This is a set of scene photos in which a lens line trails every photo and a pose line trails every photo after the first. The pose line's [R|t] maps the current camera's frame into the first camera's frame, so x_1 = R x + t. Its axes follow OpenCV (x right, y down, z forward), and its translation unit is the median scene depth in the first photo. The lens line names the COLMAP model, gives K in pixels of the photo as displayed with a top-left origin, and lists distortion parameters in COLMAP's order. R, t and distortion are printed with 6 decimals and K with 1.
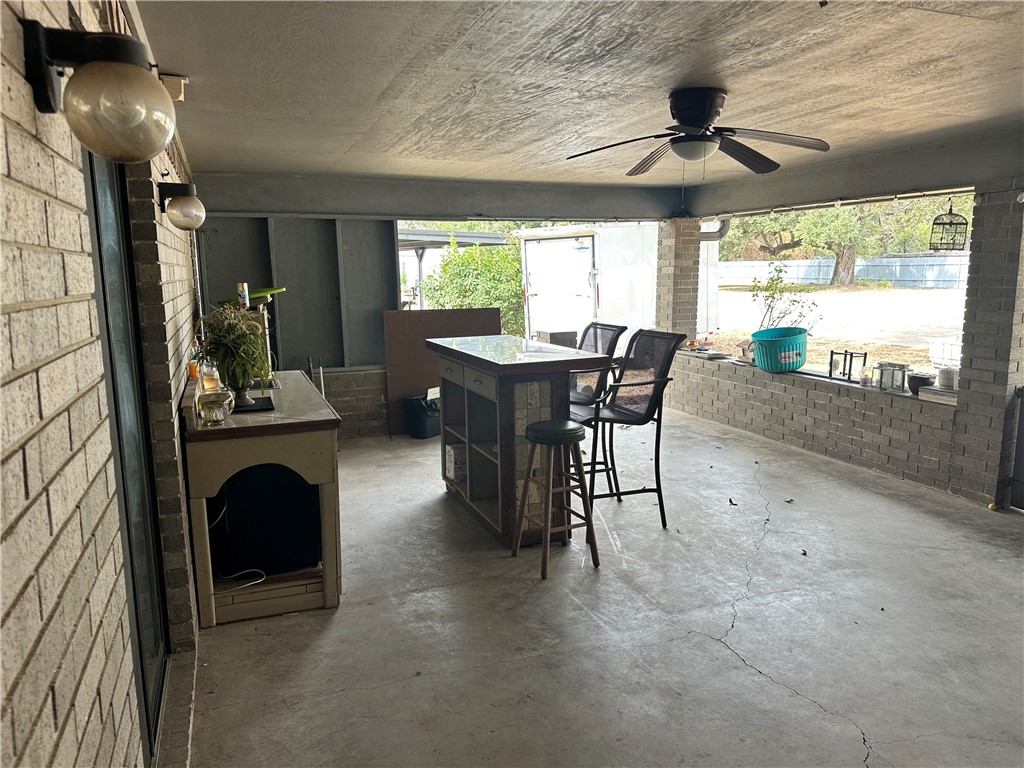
lens RADIAL K [[715.4, 0, 511.3], [0, 715.4, 387.5], [0, 0, 1]] dist [0.101315, -0.144816]
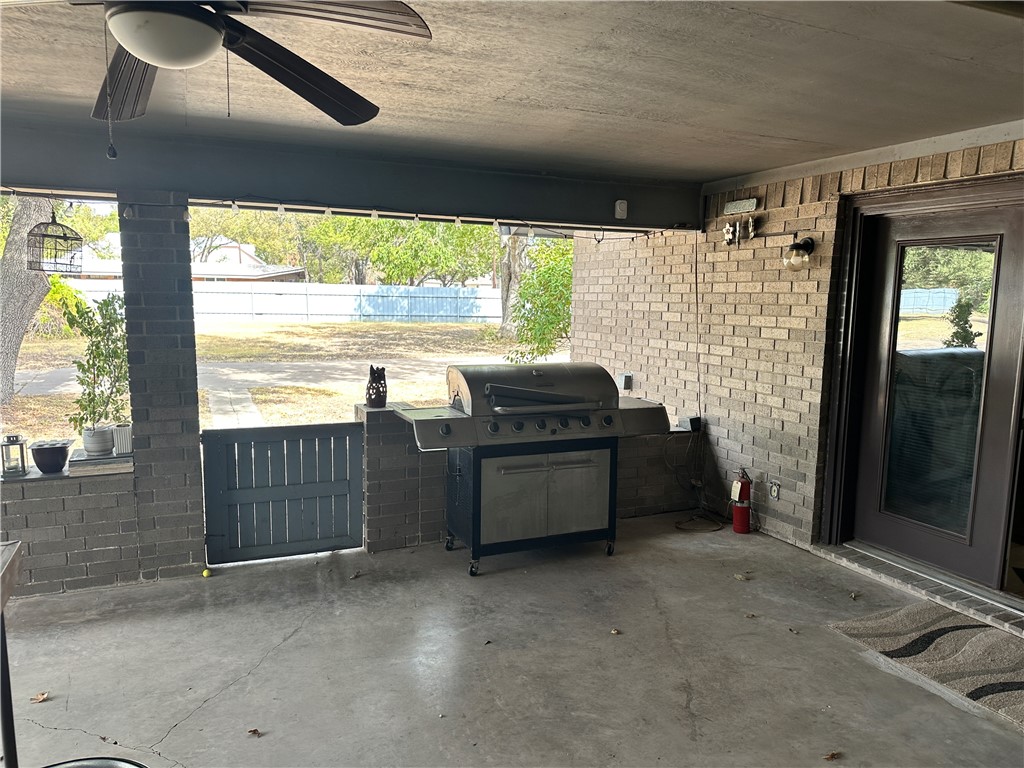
lens RADIAL K [[715.4, 0, 511.3], [0, 715.4, 387.5], [0, 0, 1]] dist [0.101315, -0.144816]
pose [[-0.055982, -0.120625, 0.991118, -0.188331], [0.146226, 0.980981, 0.127651, -0.109591], [-0.987666, 0.152073, -0.037279, 0.639466]]
